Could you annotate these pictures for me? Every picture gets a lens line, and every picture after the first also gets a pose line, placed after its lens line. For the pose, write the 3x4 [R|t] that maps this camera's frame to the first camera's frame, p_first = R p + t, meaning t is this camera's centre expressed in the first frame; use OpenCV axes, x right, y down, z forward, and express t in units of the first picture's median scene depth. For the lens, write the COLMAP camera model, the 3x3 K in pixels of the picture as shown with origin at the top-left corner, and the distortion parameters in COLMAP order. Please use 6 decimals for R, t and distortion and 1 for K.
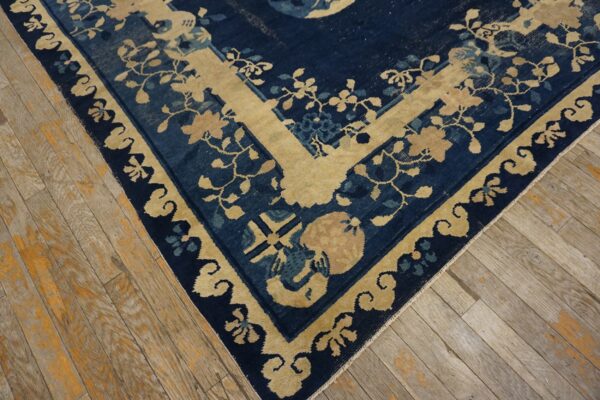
lens RADIAL K [[420.3, 0, 300.0], [0, 420.3, 200.0], [0, 0, 1]] dist [-0.049531, 0.065346]
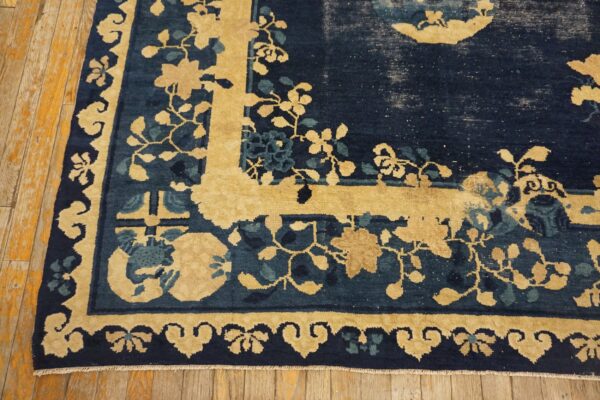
lens RADIAL K [[420.3, 0, 300.0], [0, 420.3, 200.0], [0, 0, 1]] dist [-0.049531, 0.065346]
pose [[0.758339, 0.633640, -0.153045, 0.285351], [-0.578312, 0.762309, 0.290586, -0.388656], [0.300795, -0.131855, 0.944530, 0.183464]]
